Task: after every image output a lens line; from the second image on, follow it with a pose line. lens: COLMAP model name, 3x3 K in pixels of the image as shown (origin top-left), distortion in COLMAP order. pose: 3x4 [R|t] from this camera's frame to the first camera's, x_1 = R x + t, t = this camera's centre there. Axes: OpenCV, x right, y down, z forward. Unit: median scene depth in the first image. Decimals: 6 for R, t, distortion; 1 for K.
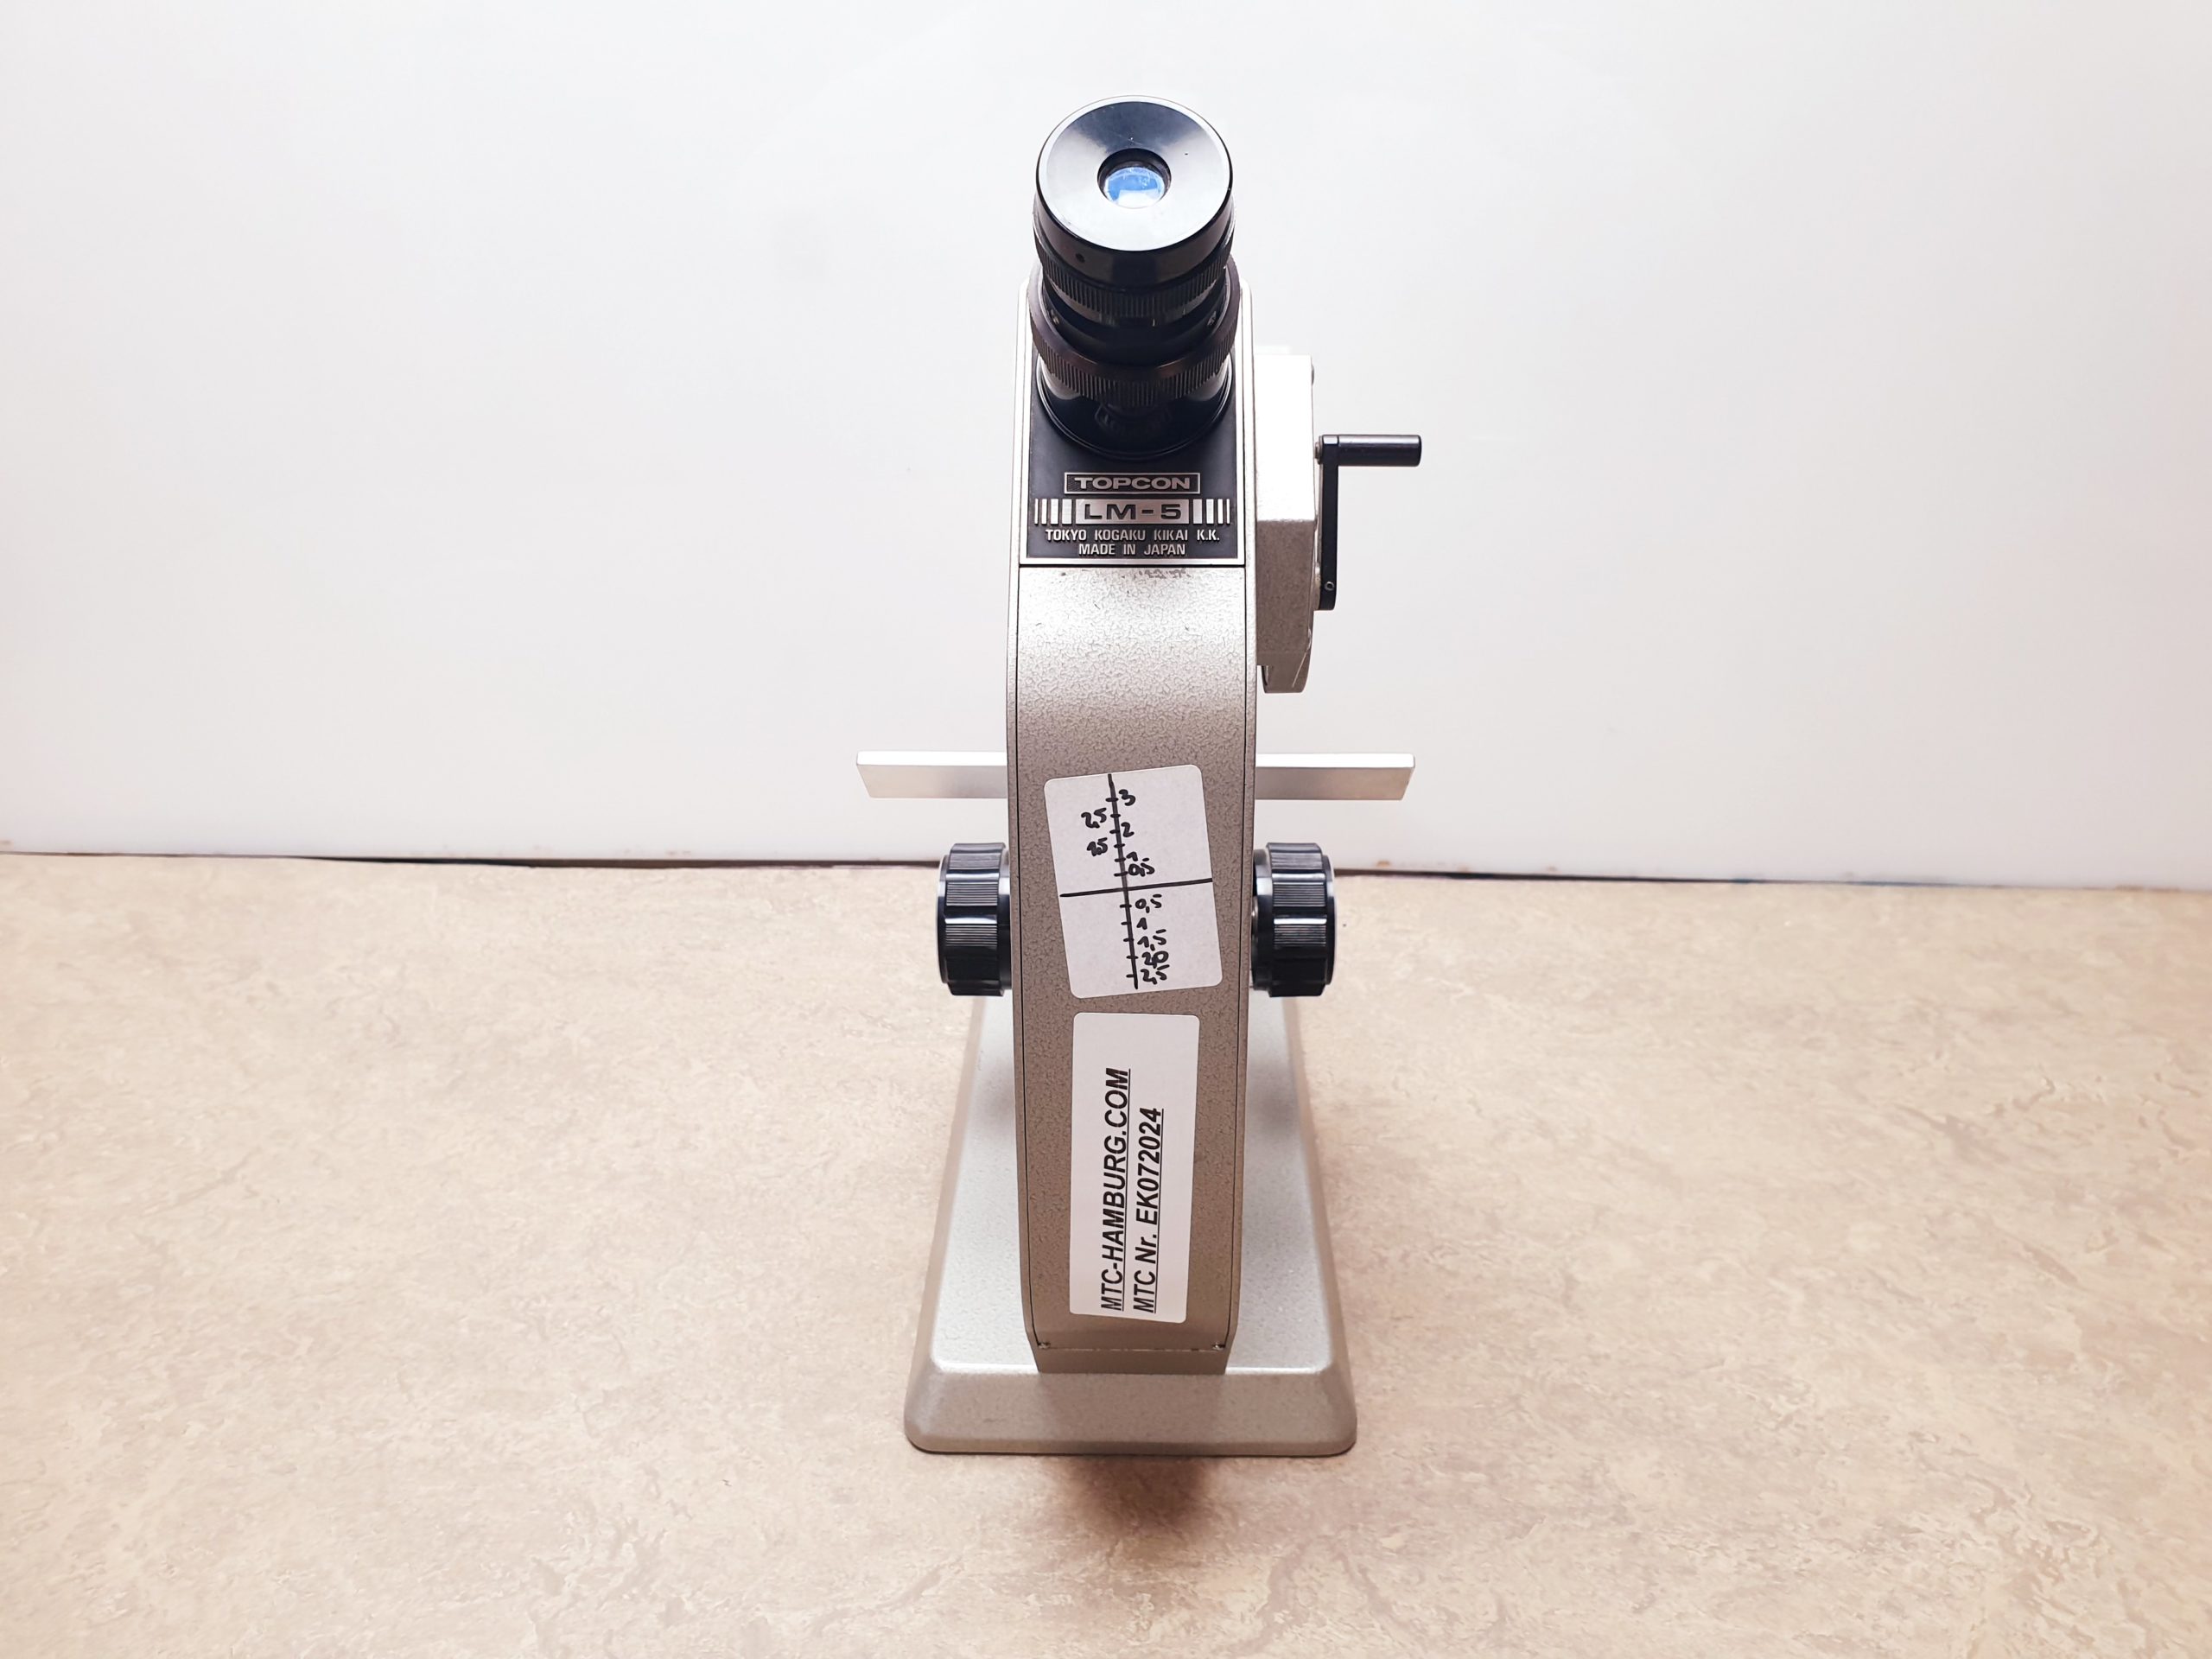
lens RADIAL K [[1720.1, 0, 1106.0], [0, 1720.1, 829.5], [0, 0, 1]] dist [0.176697, -0.377689]
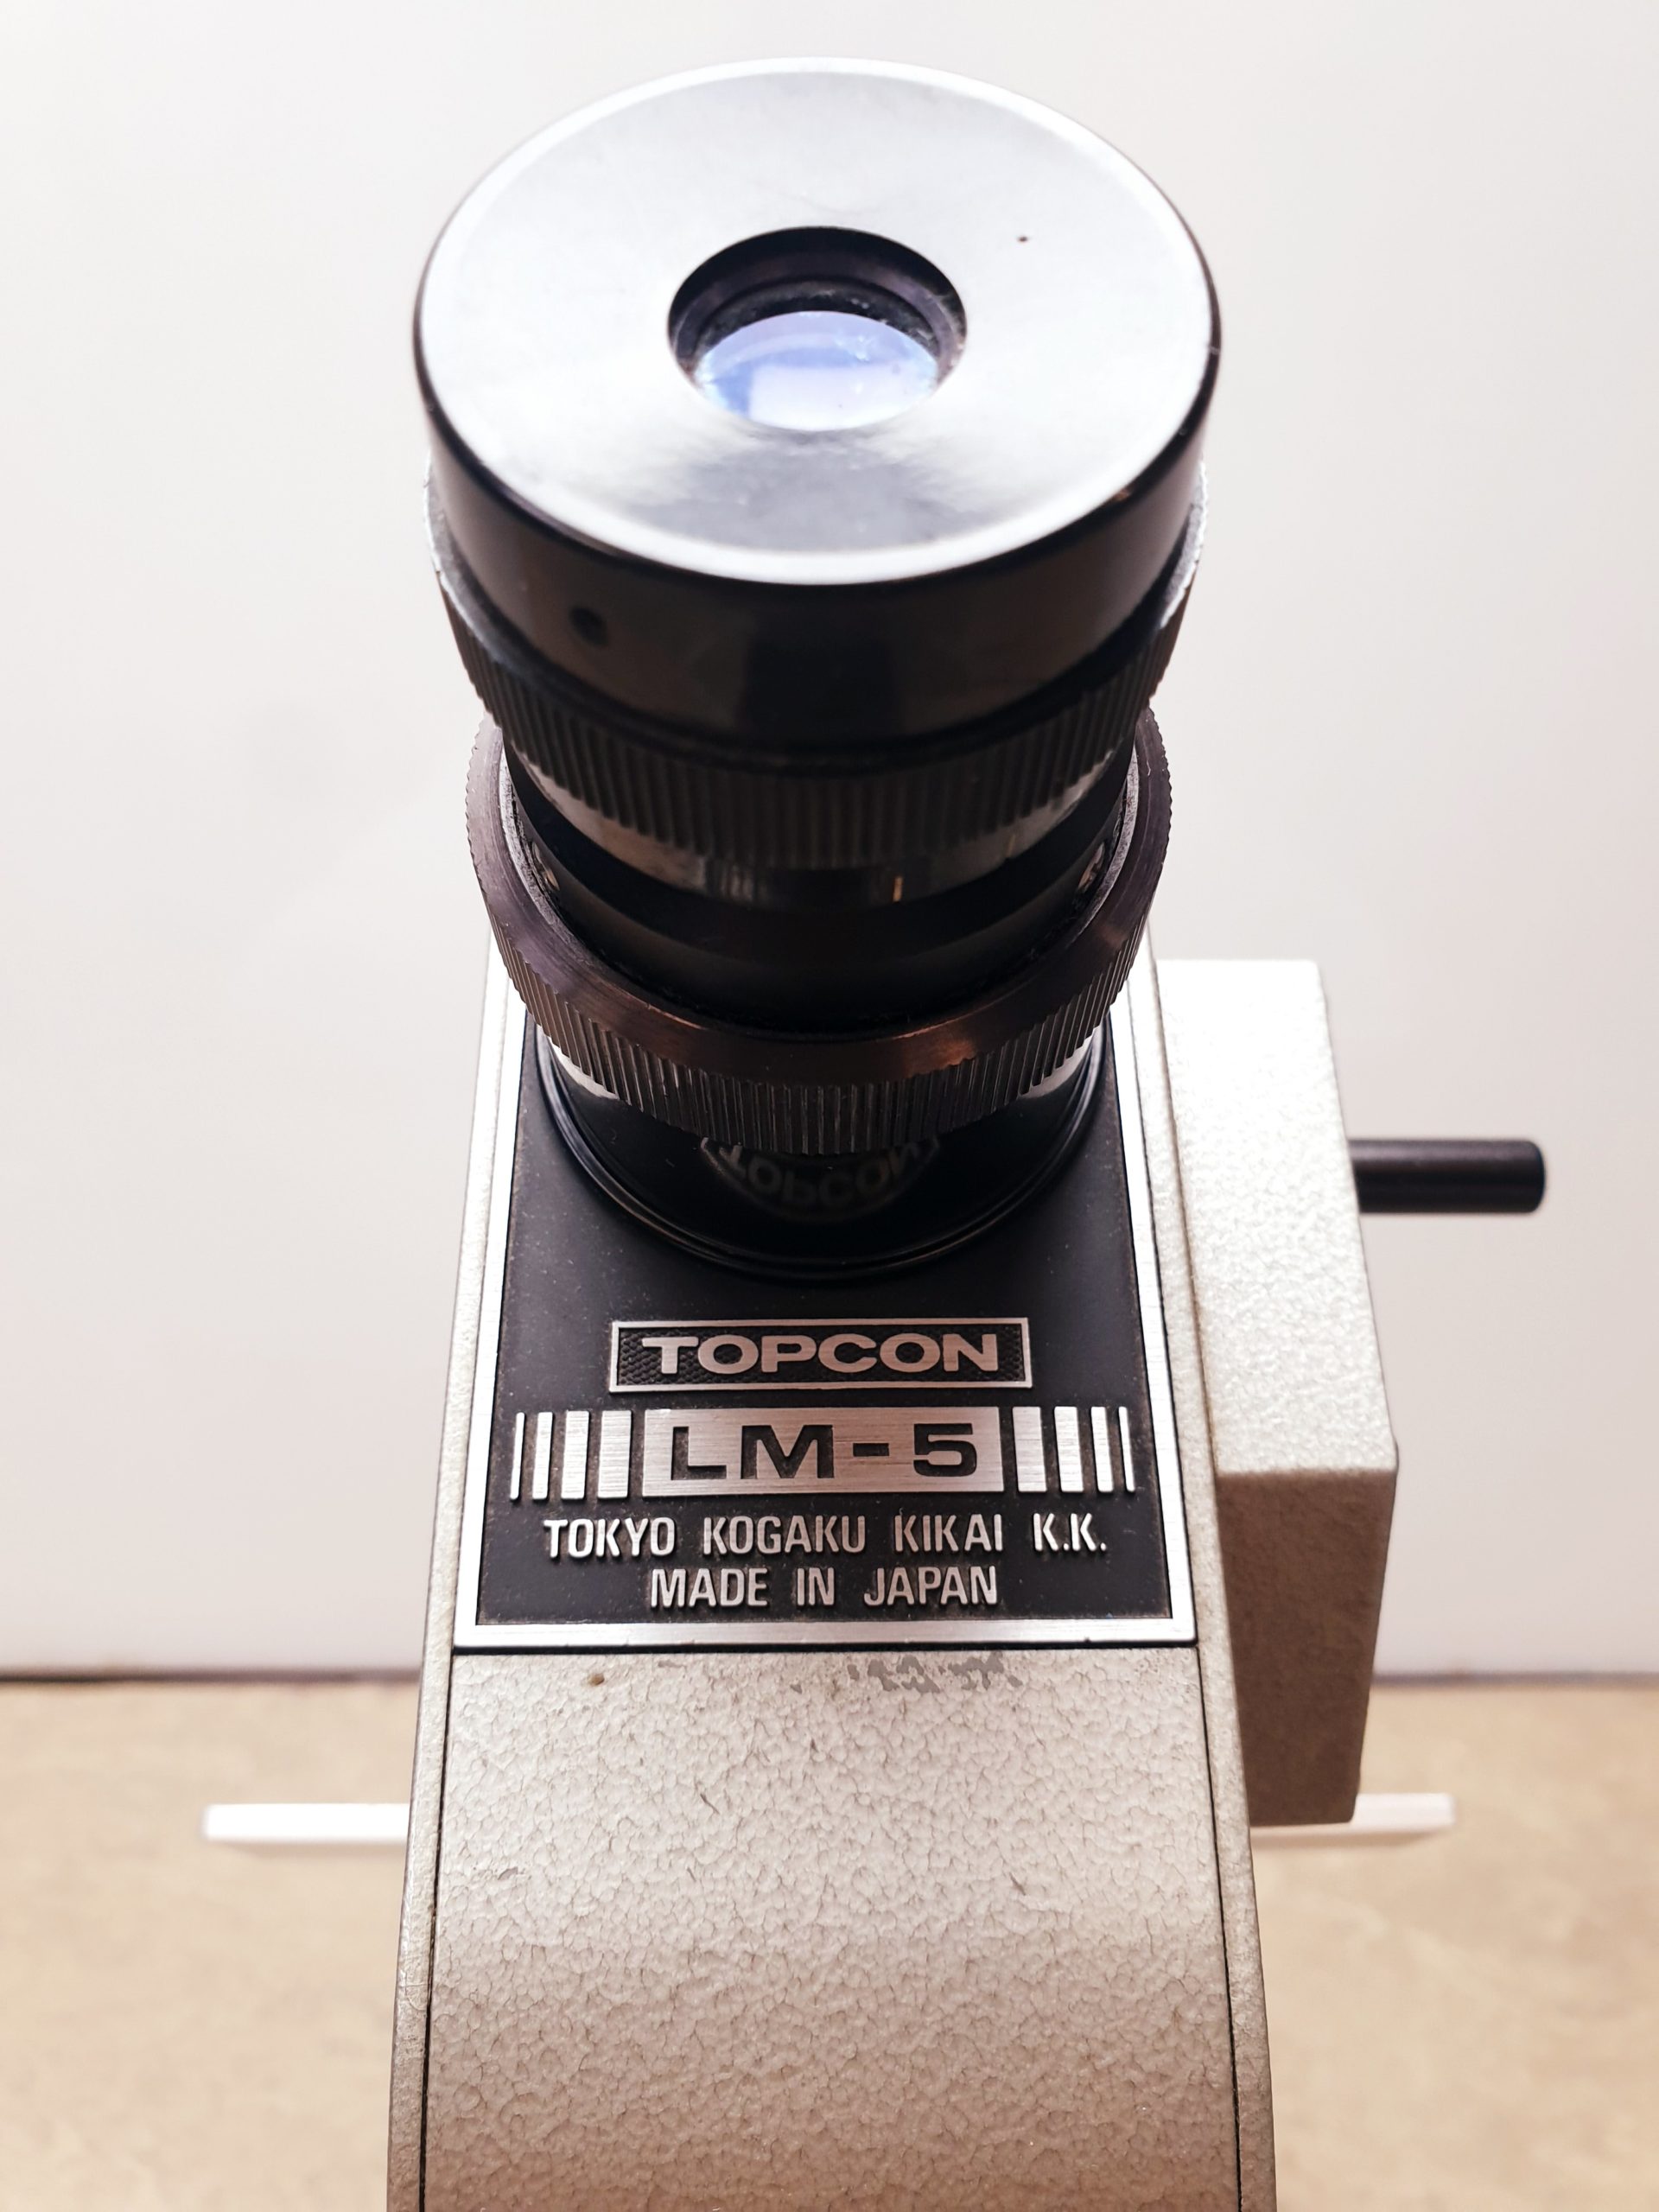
lens RADIAL K [[1720.1, 0, 829.5], [0, 1720.1, 1106.0], [0, 0, 1]] dist [0.176697, -0.377689]
pose [[0.999510, -0.014157, 0.027904, 0.007961], [0.018016, 0.989512, -0.143326, -0.186303], [-0.025582, 0.143759, 0.989282, 0.629613]]
